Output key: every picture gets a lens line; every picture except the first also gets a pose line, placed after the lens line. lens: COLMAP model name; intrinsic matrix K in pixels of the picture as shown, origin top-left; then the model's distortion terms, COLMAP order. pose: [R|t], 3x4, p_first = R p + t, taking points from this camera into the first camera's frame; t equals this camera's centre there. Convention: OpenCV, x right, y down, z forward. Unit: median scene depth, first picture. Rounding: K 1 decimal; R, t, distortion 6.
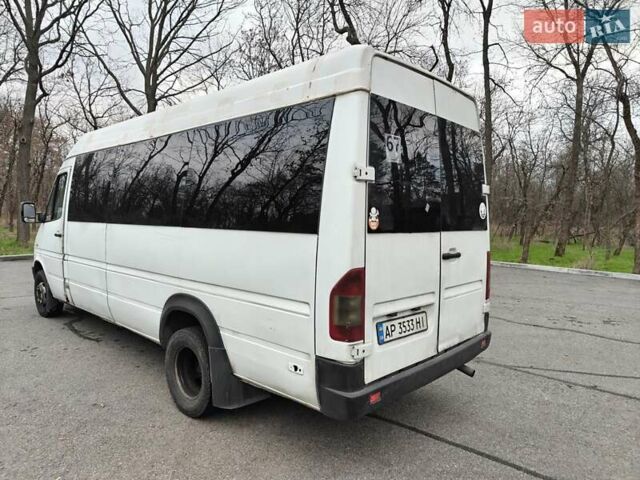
lens RADIAL K [[435.6, 0, 317.2], [0, 435.6, 236.7], [0, 0, 1]] dist [0.021562, -0.019558]
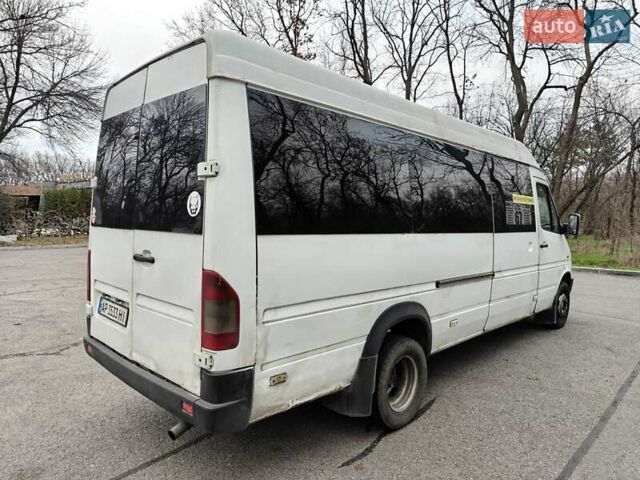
lens RADIAL K [[435.6, 0, 318.6], [0, 435.6, 239.0], [0, 0, 1]] dist [0.021562, -0.019558]
pose [[-0.023899, 0.028363, -0.999312, 1.266924], [-0.066381, 0.997346, 0.029895, -0.048023], [0.997508, 0.067049, -0.021953, 1.485404]]
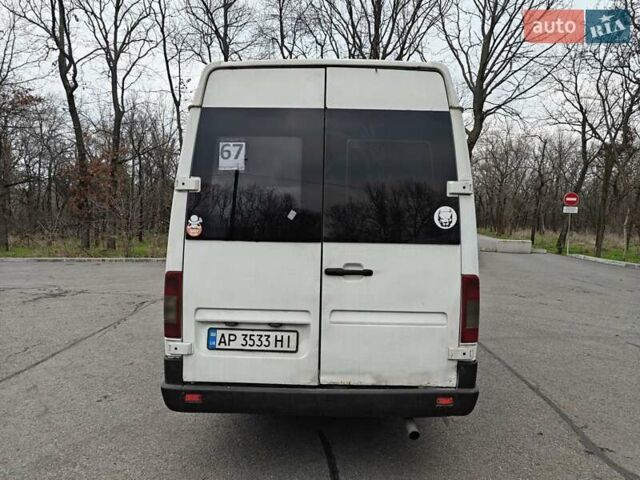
lens RADIAL K [[435.6, 0, 321.7], [0, 435.6, 237.7], [0, 0, 1]] dist [0.021562, -0.019558]
pose [[0.673477, 0.017507, -0.739001, 0.959211], [-0.039423, 0.999147, -0.012258, -0.010409], [0.738156, 0.037389, 0.673593, 0.443304]]
